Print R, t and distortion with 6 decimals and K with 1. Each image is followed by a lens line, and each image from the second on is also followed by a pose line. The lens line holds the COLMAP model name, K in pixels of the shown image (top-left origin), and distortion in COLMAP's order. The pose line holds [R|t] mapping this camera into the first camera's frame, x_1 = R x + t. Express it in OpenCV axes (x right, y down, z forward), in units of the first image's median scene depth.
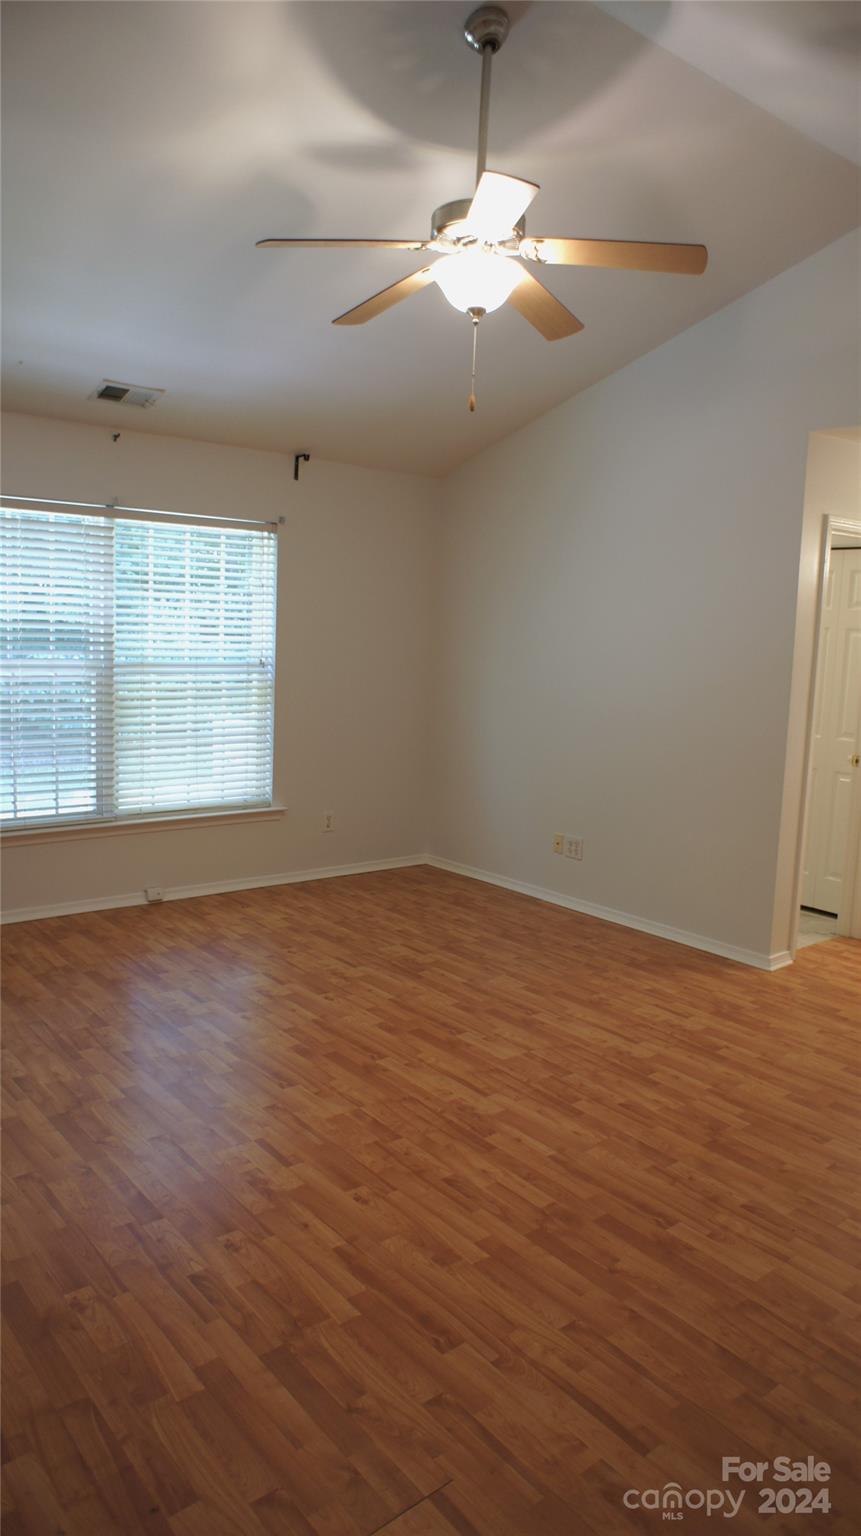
lens RADIAL K [[1056.3, 0, 433.7], [0, 1056.3, 763.7], [0, 0, 1]] dist [-0.054198, 0.091225]
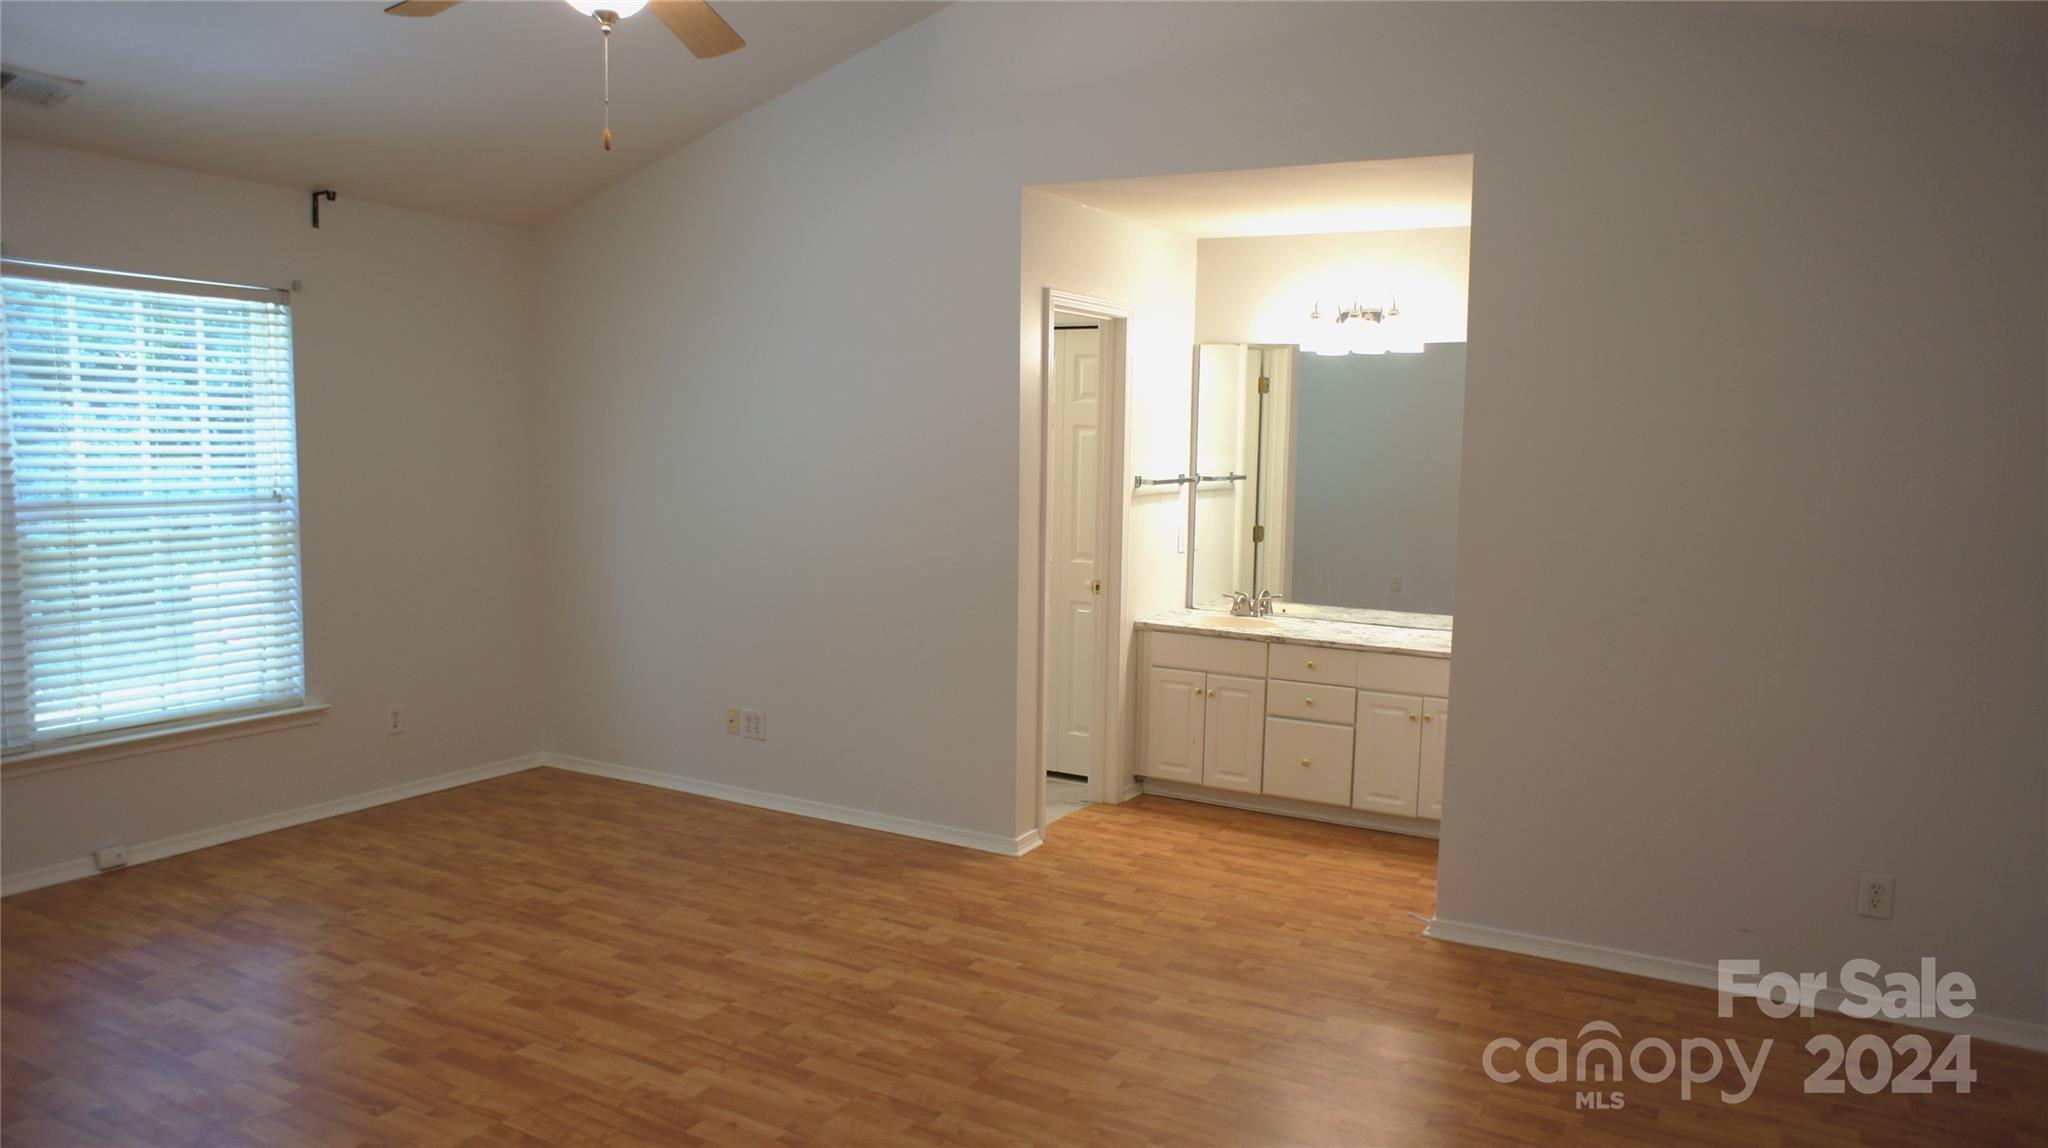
lens RADIAL K [[1408.4, 0, 1025.7], [0, 1408.4, 576.4], [0, 0, 1]] dist [-0.054198, 0.091225]
pose [[0.936561, -0.058062, 0.345662, -0.033508], [0.064839, 0.997863, -0.008064, -0.006625], [-0.344455, 0.029964, 0.938325, -0.011702]]
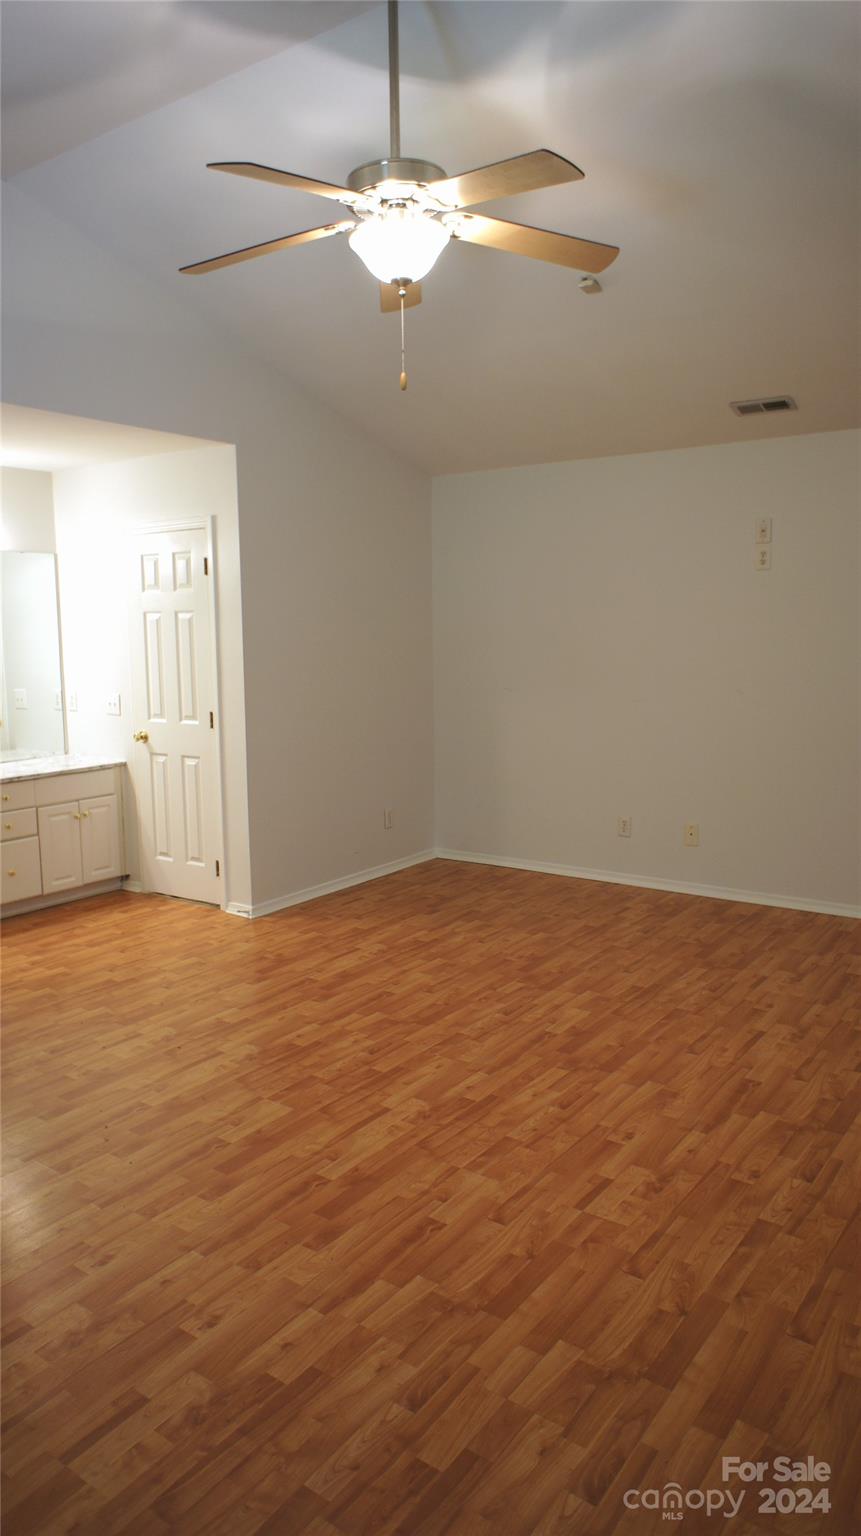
lens RADIAL K [[1056.3, 0, 432.3], [0, 1056.3, 762.4], [0, 0, 1]] dist [-0.054198, 0.091225]
pose [[-0.267478, -0.155997, 0.950852, -0.656170], [0.125944, 0.972682, 0.195007, -0.137498], [-0.955298, 0.171915, -0.240524, 0.911048]]
